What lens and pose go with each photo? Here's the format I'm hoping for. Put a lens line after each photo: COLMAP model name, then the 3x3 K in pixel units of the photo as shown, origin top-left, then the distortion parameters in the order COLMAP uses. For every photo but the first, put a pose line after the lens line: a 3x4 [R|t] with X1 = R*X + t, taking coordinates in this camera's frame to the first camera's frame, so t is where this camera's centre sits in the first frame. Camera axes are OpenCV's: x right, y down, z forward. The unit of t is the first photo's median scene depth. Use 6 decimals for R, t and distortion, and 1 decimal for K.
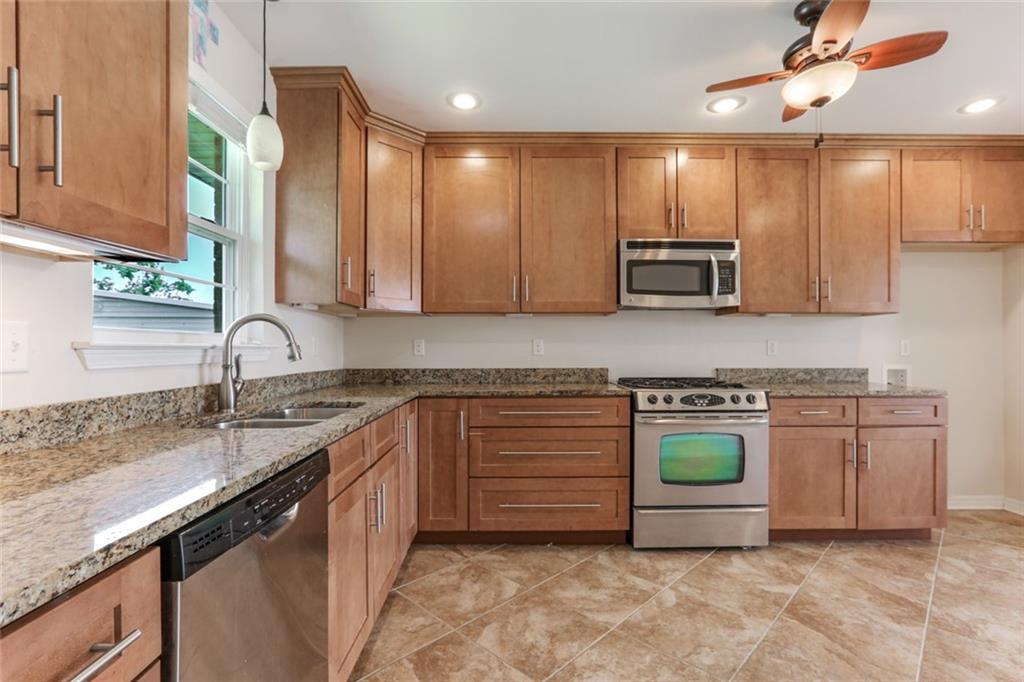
lens RADIAL K [[484.1, 0, 508.6], [0, 484.1, 346.6], [0, 0, 1]] dist [-0.021722, 0.004160]
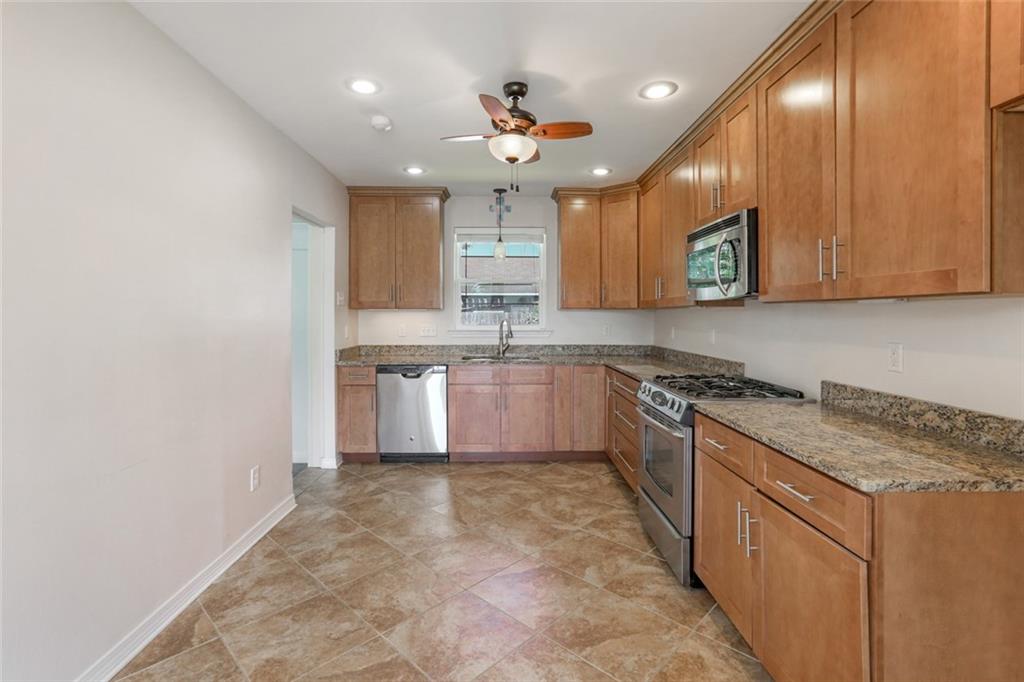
lens RADIAL K [[484.1, 0, 497.7], [0, 484.1, 317.9], [0, 0, 1]] dist [-0.021722, 0.004160]
pose [[-0.013983, 0.008935, -0.999862, 1.592621], [0.004678, 0.999950, 0.008870, -0.072644], [0.999891, -0.004553, -0.014024, 0.791460]]
